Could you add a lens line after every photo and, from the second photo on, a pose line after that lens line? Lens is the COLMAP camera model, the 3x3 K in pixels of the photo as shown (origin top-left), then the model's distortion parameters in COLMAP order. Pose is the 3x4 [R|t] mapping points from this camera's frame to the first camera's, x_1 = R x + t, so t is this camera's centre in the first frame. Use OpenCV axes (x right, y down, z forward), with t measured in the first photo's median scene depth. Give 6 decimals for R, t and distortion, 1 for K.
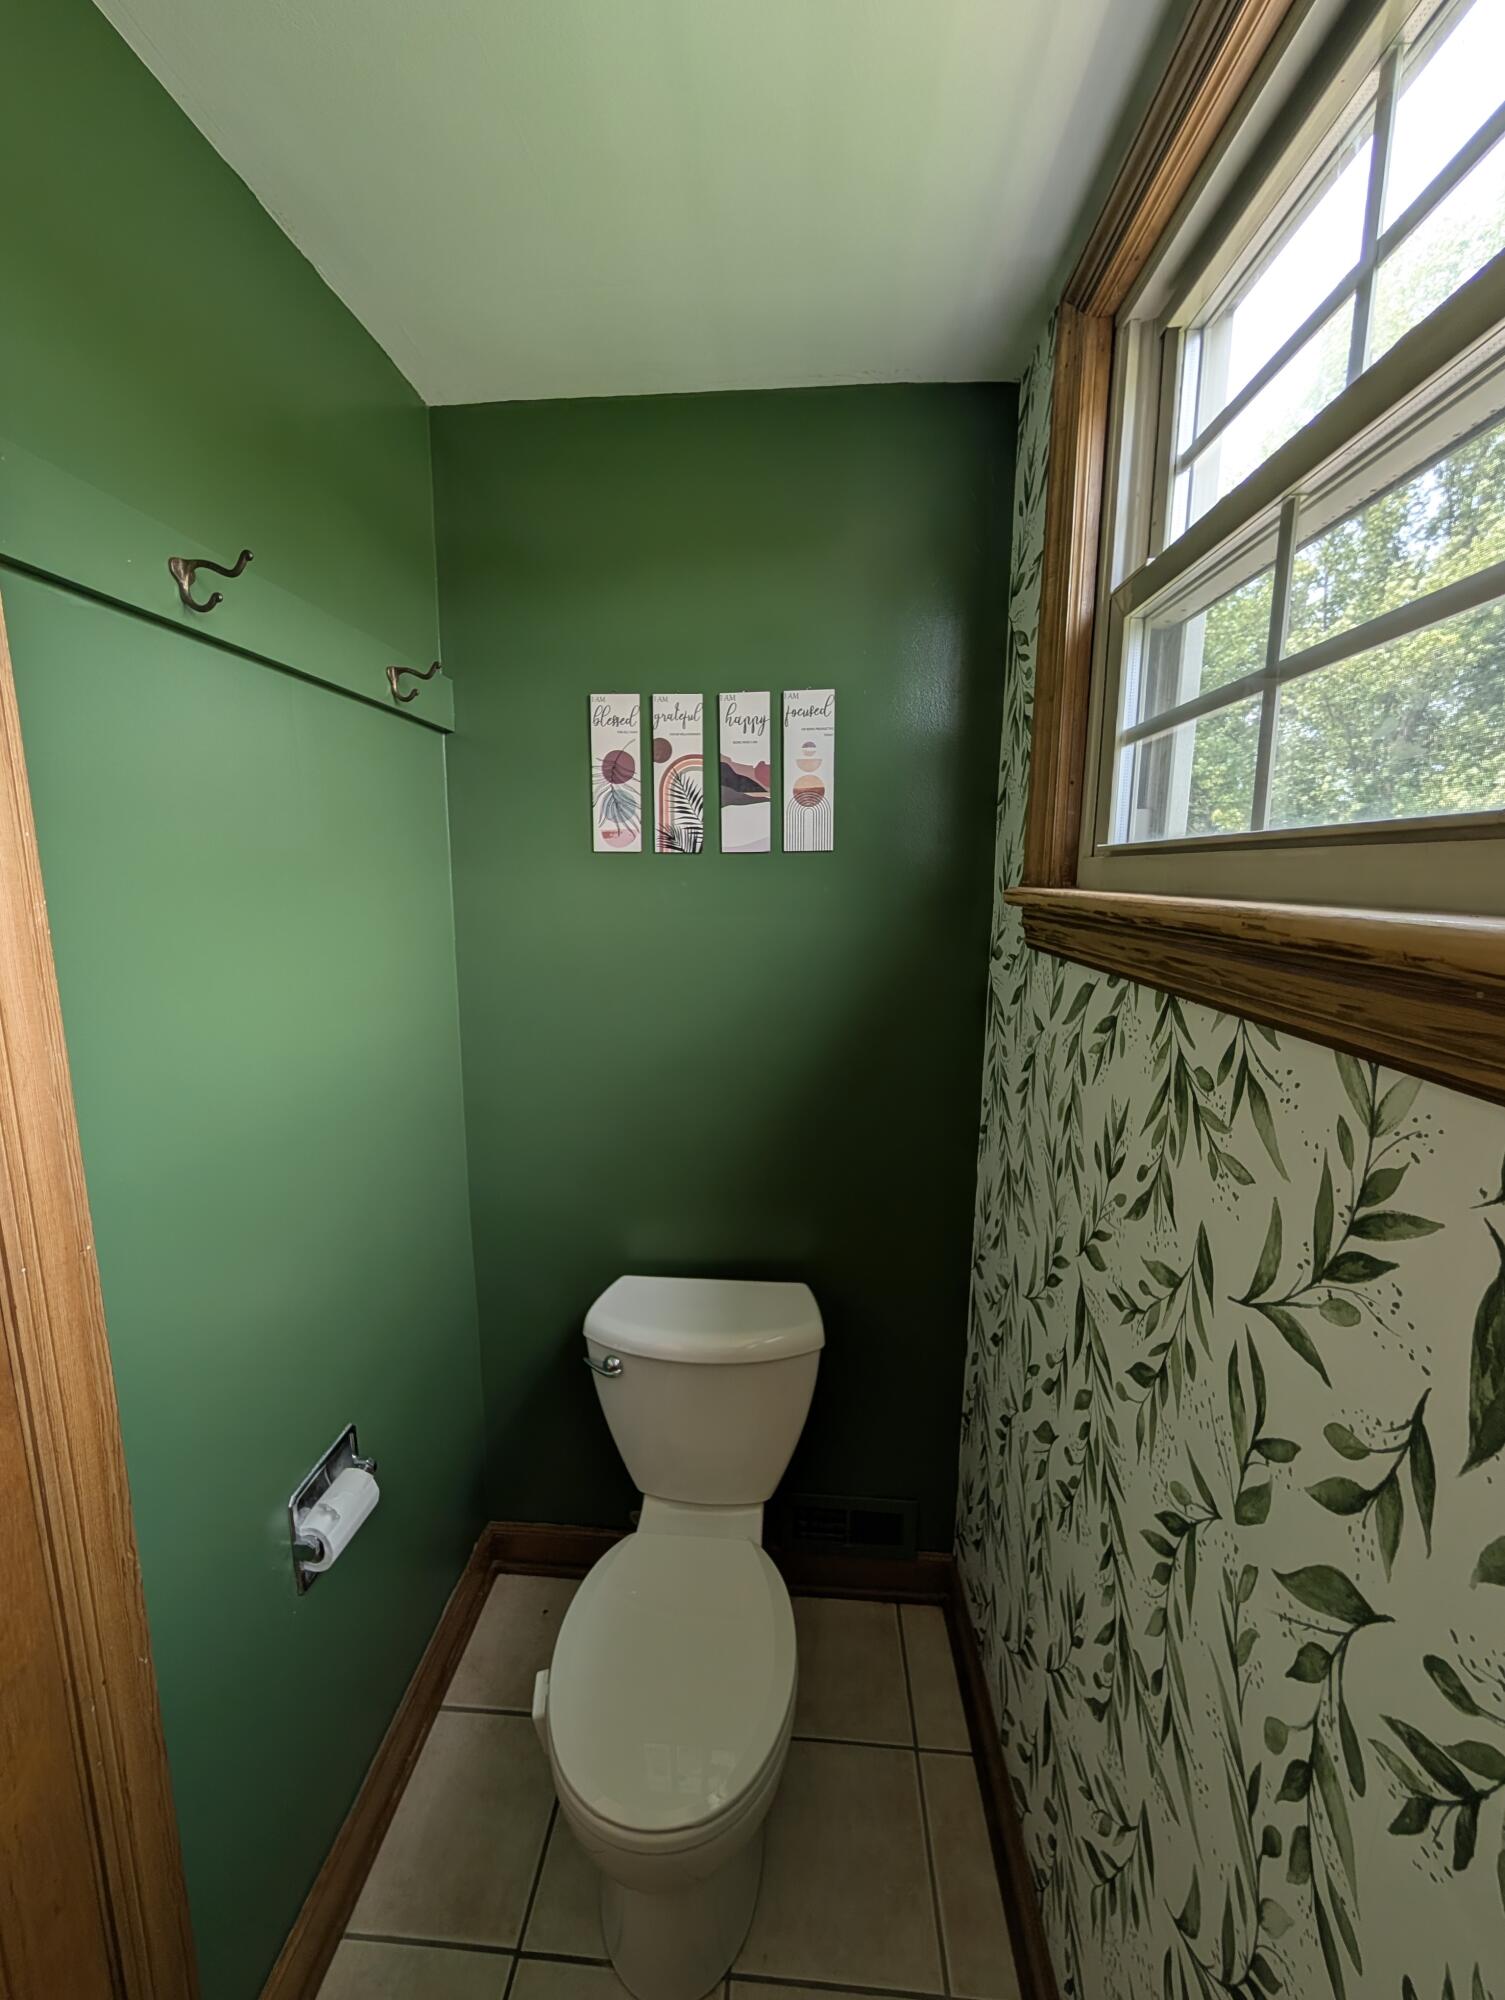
lens RADIAL K [[763.6, 0, 749.9], [0, 763.6, 997.9], [0, 0, 1]] dist [0.001167, 0.000302]
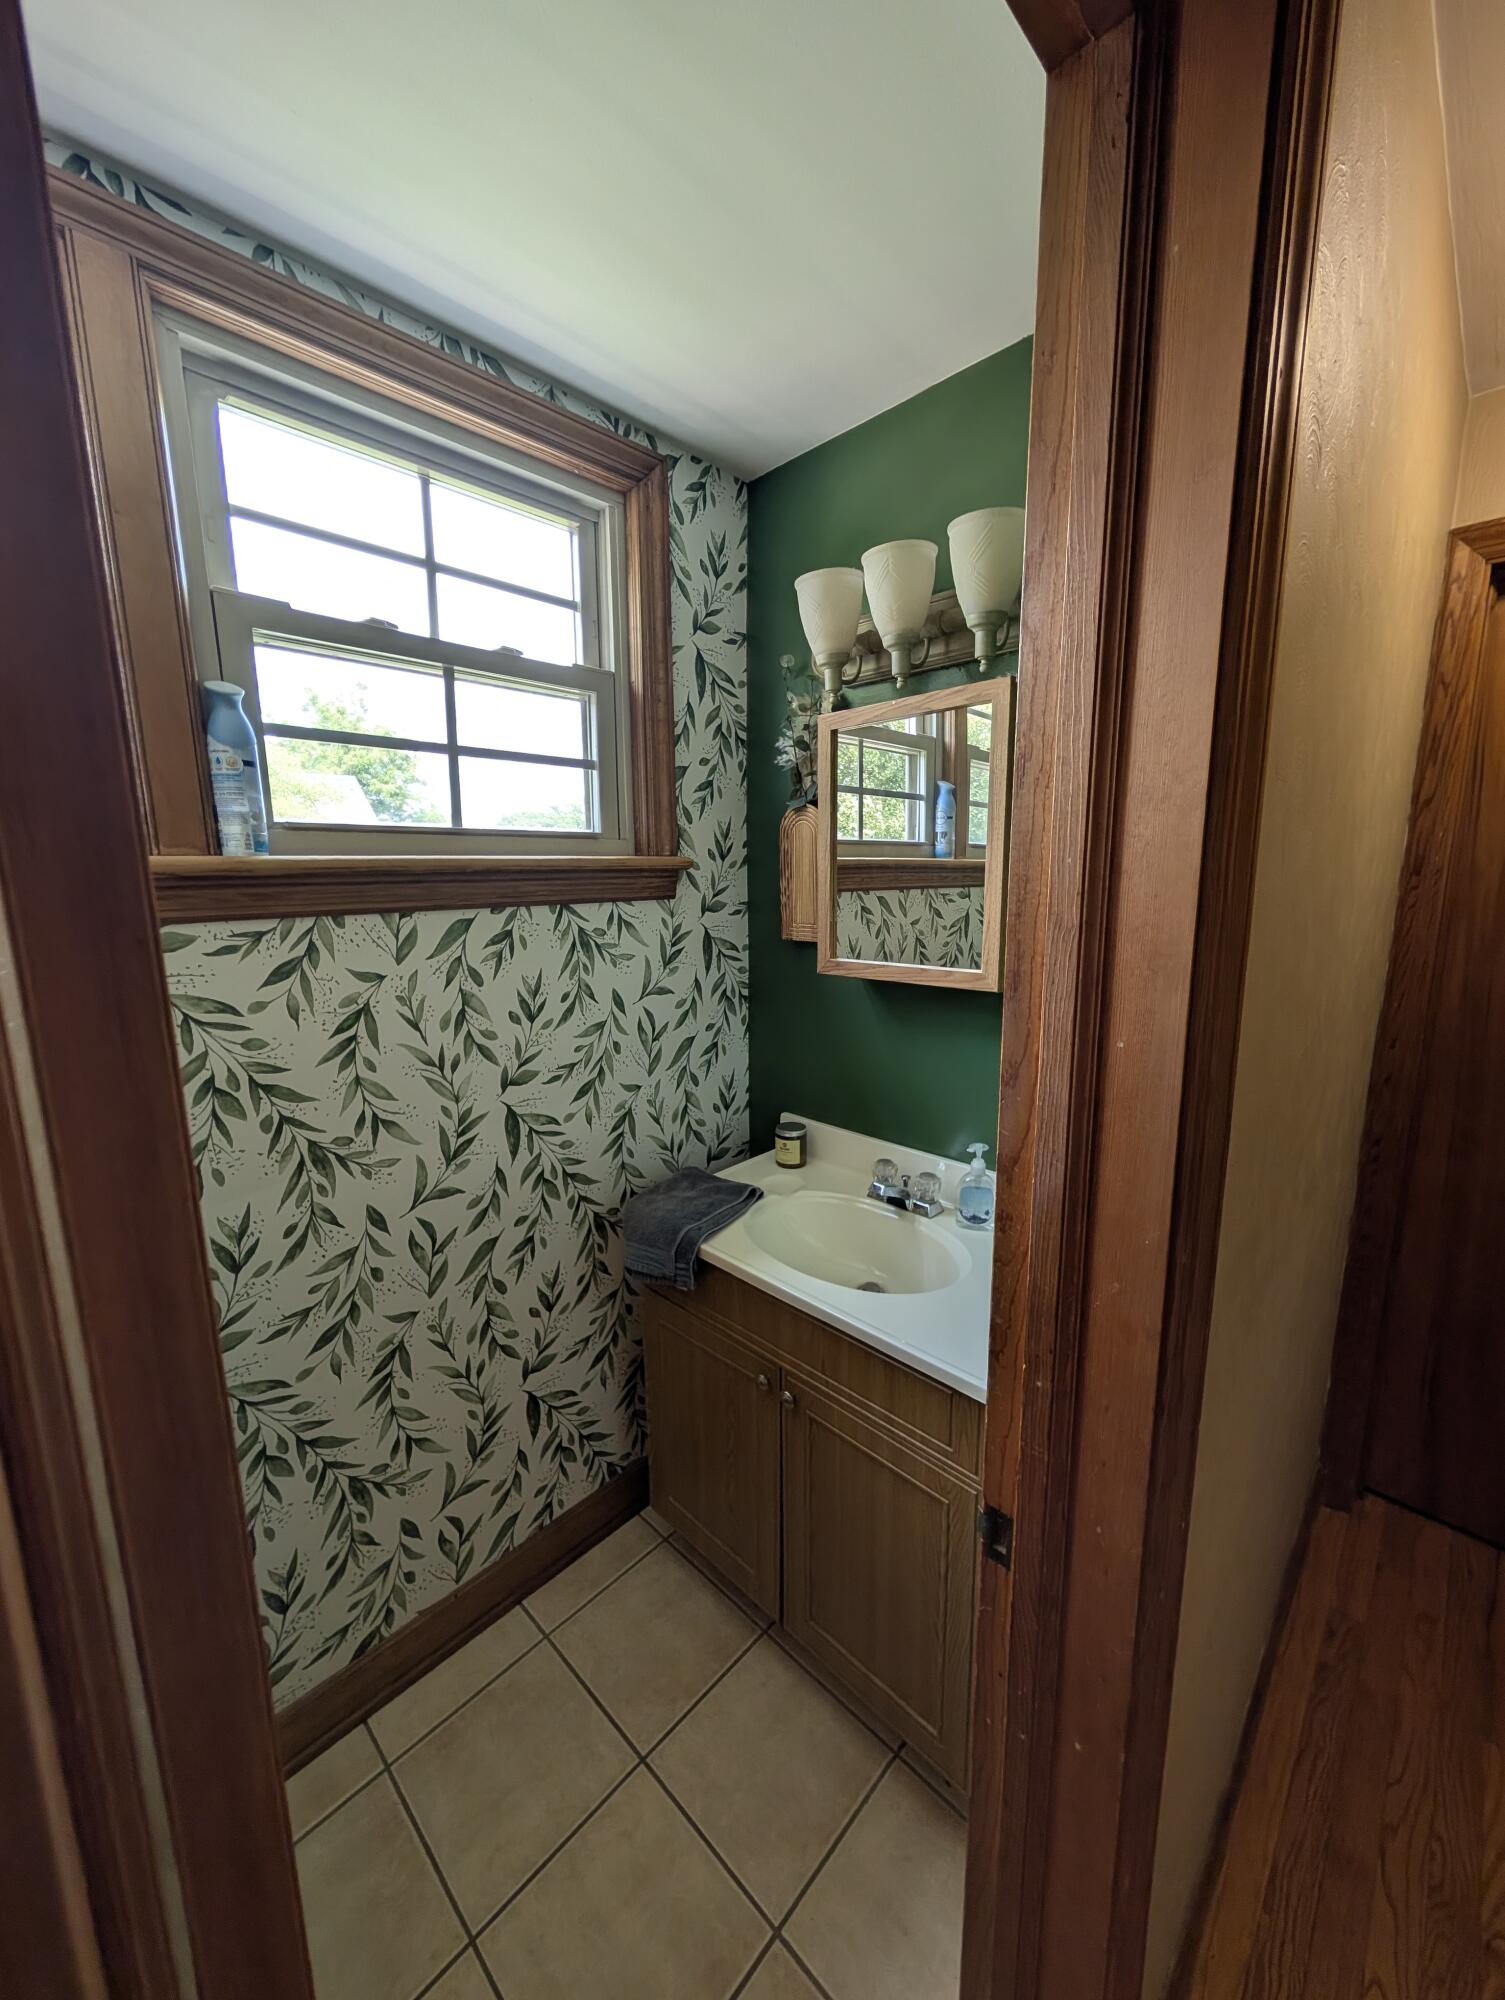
lens RADIAL K [[763.6, 0, 743.8], [0, 763.6, 998.9], [0, 0, 1]] dist [0.001167, 0.000302]
pose [[-0.757507, -0.100962, 0.644973, -1.426481], [0.117641, 0.950684, 0.286984, -0.355993], [-0.642140, 0.293268, -0.708273, 2.684191]]
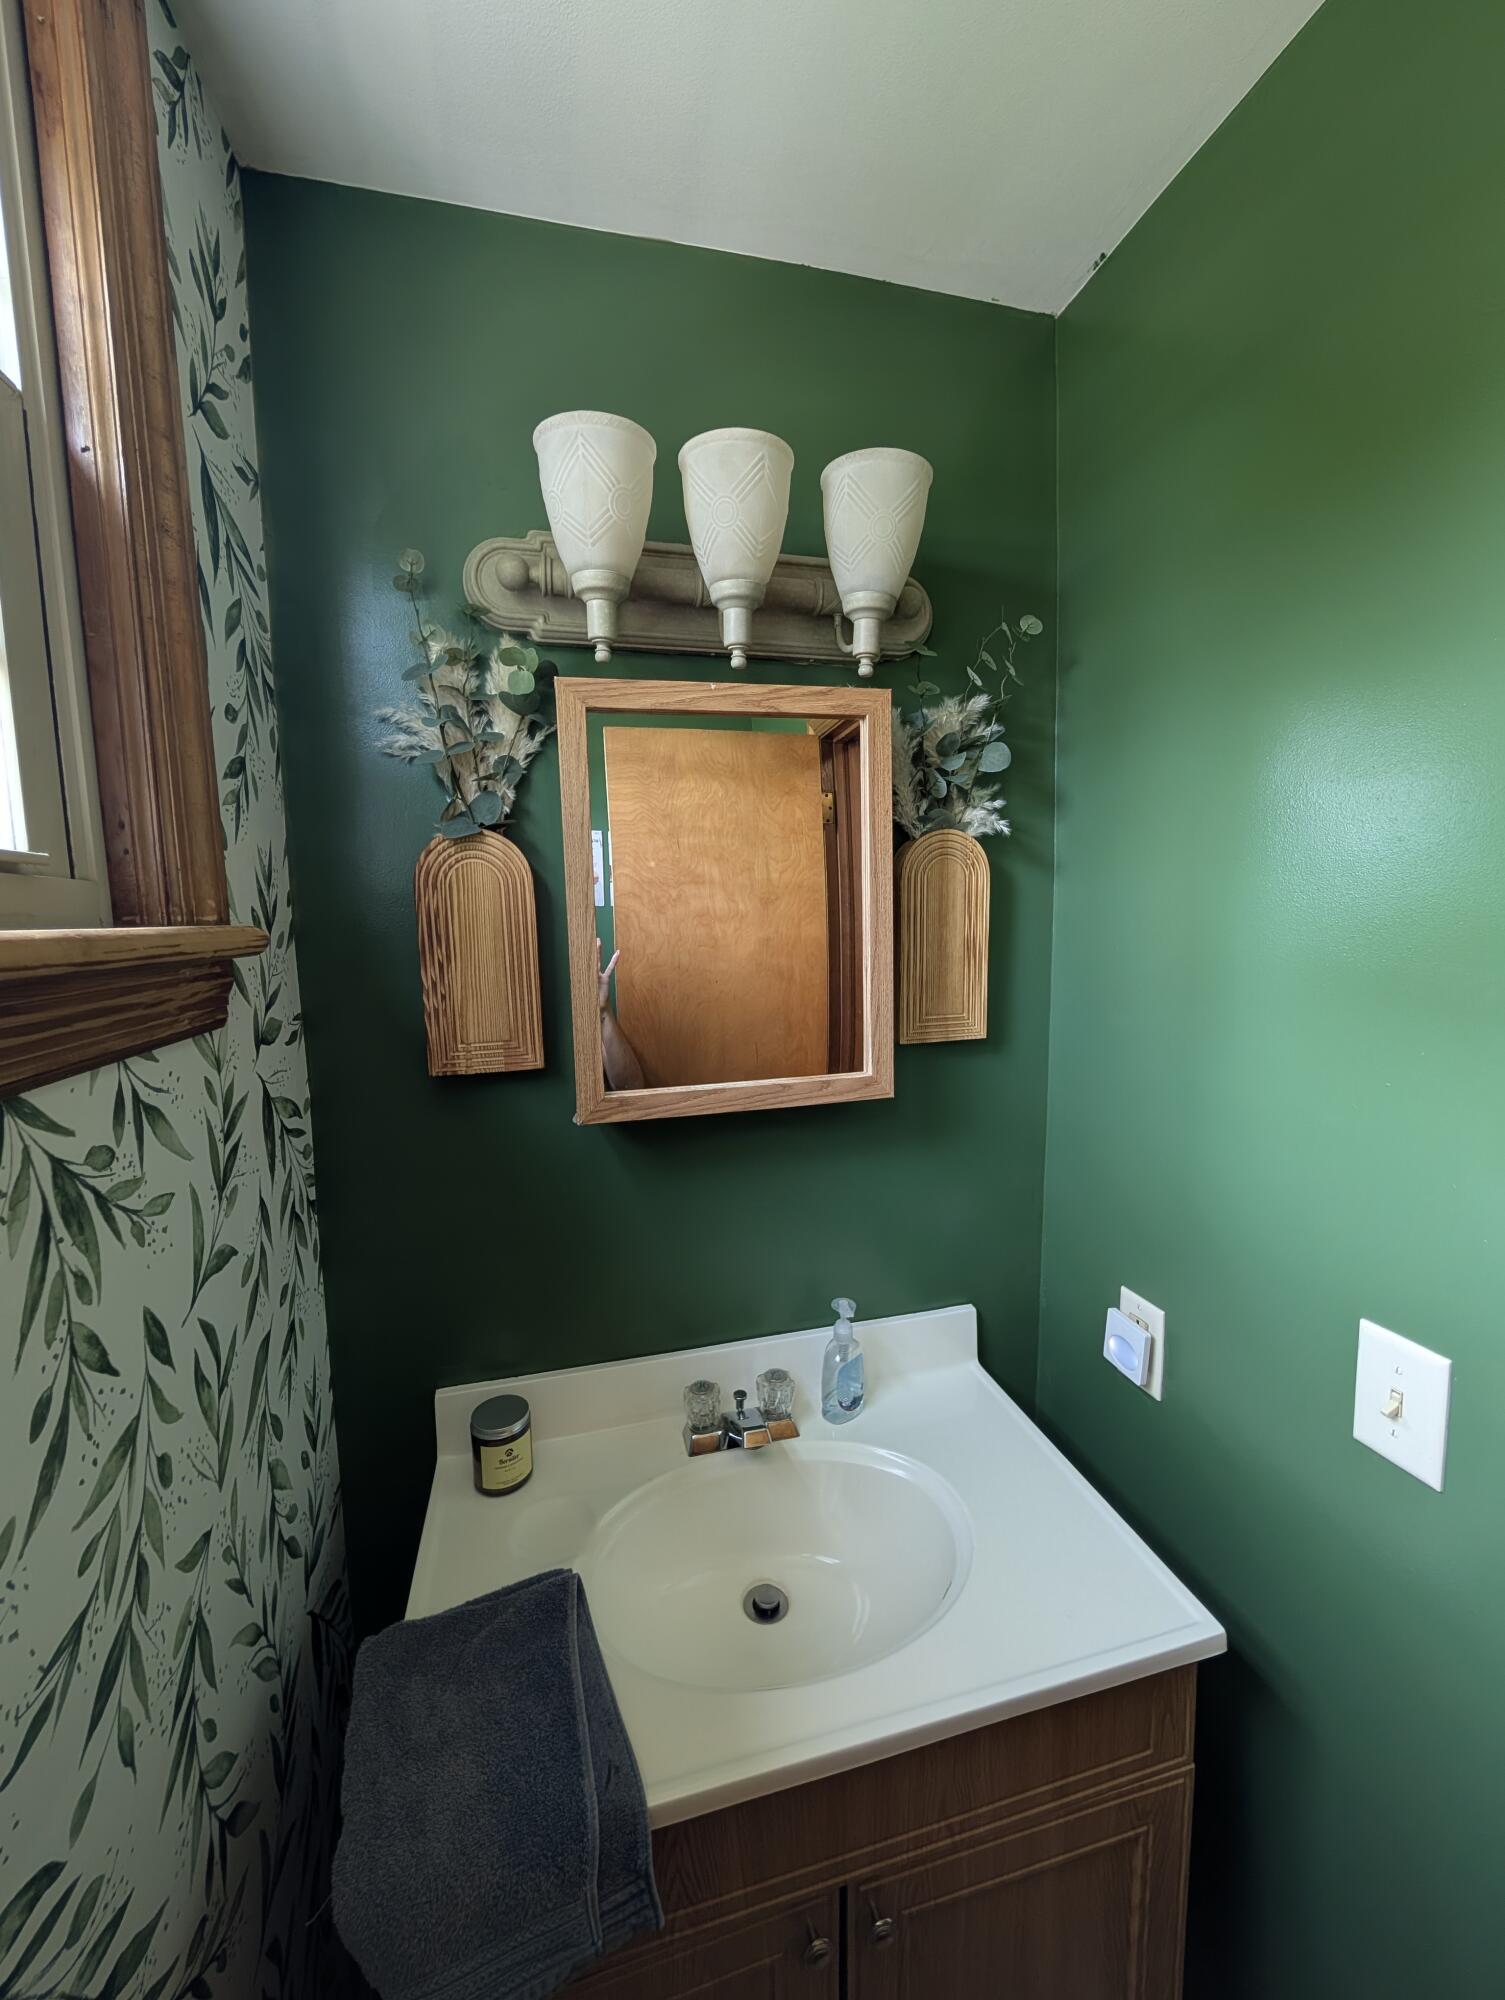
lens RADIAL K [[763.6, 0, 745.0], [0, 763.6, 995.2], [0, 0, 1]] dist [0.001167, 0.000302]
pose [[-0.947700, 0.053229, -0.314691, 0.228158], [-0.031015, 0.965968, 0.256796, -0.297519], [0.317651, 0.253126, -0.913797, 2.045597]]
